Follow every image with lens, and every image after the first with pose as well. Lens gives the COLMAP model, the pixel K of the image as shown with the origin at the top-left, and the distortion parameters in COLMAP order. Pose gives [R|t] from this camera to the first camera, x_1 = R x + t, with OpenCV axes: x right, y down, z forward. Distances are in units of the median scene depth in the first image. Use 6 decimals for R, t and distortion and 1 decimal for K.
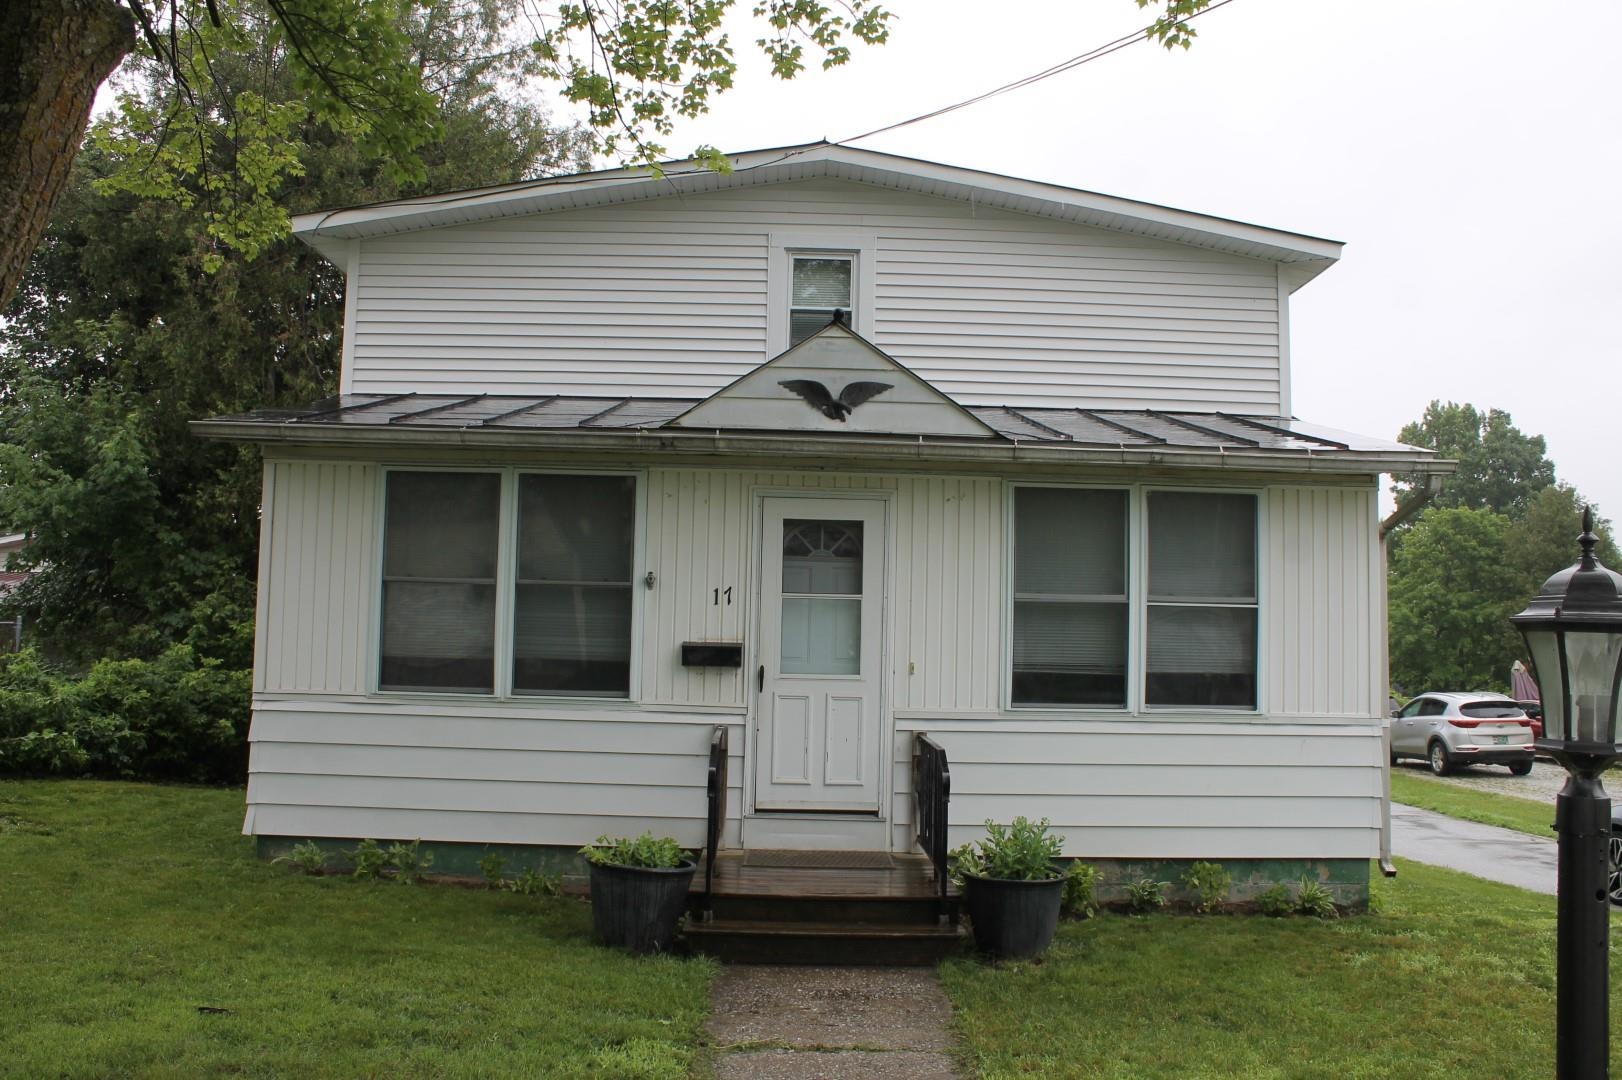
lens RADIAL K [[1384.4, 0, 832.0], [0, 1384.4, 544.3], [0, 0, 1]] dist [-0.189959, 0.147182]
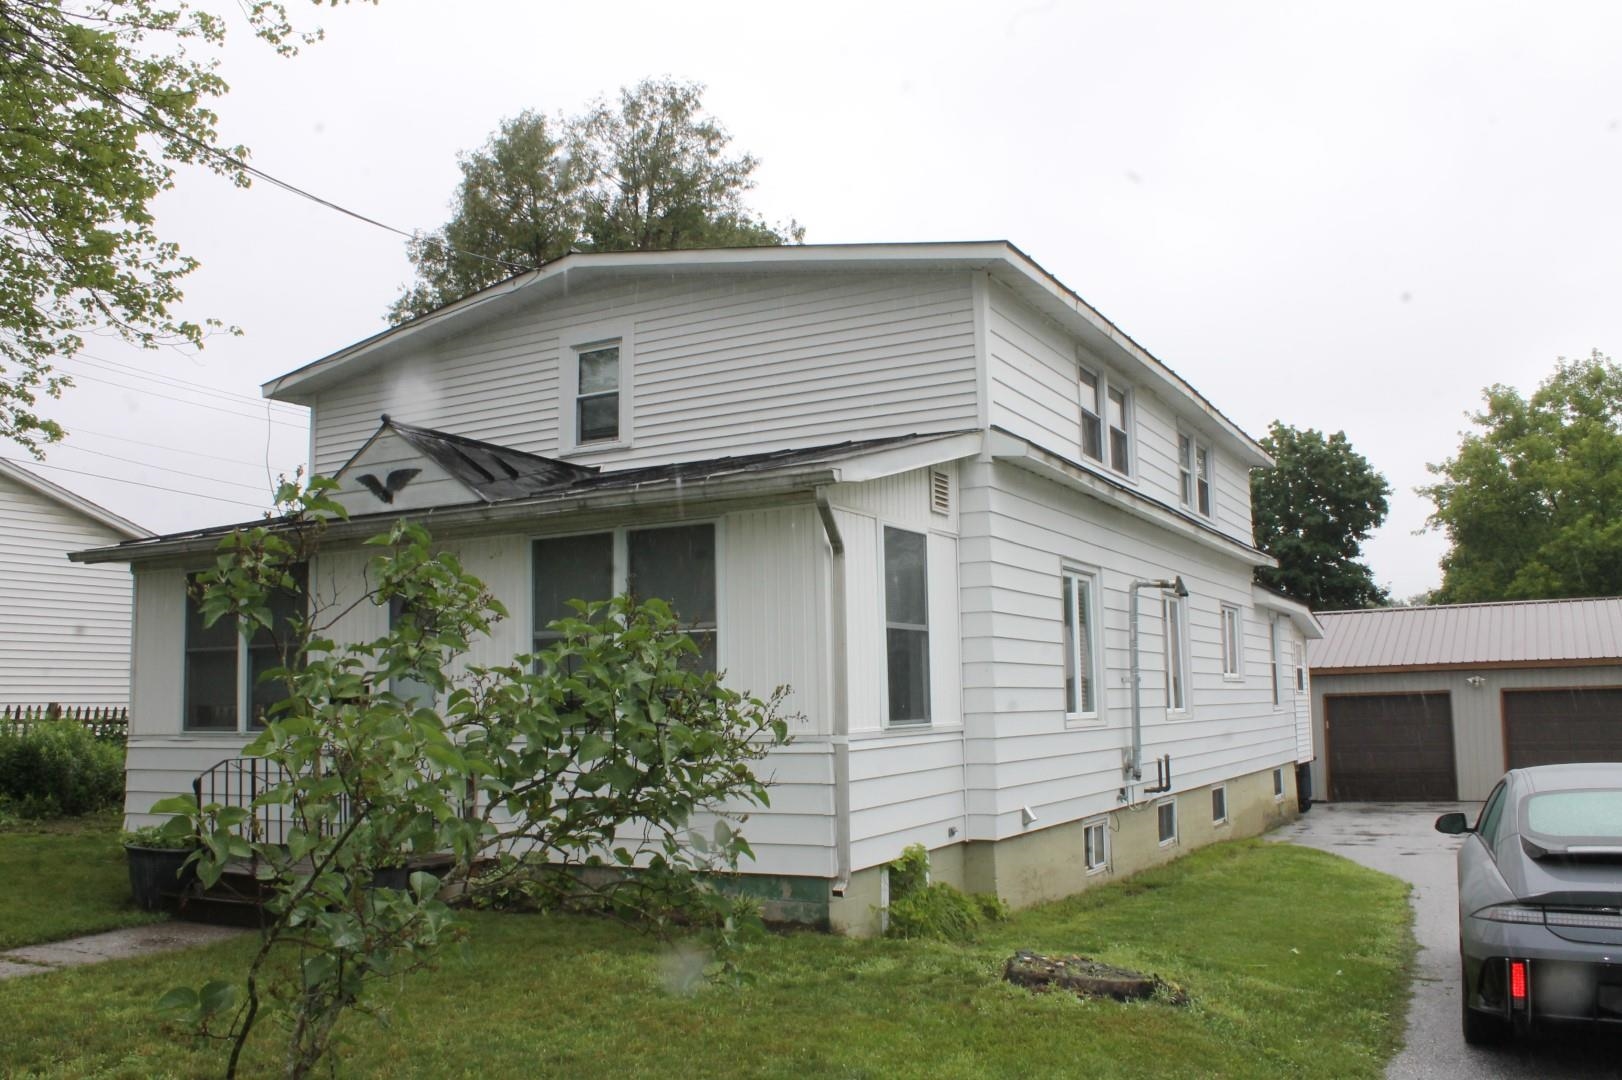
lens RADIAL K [[1384.4, 0, 832.0], [0, 1384.4, 544.3], [0, 0, 1]] dist [-0.189959, 0.147182]
pose [[0.876273, -0.098430, -0.471653, 0.905094], [0.078758, 0.995006, -0.061327, 0.052738], [0.475334, 0.016593, 0.879649, 0.108967]]
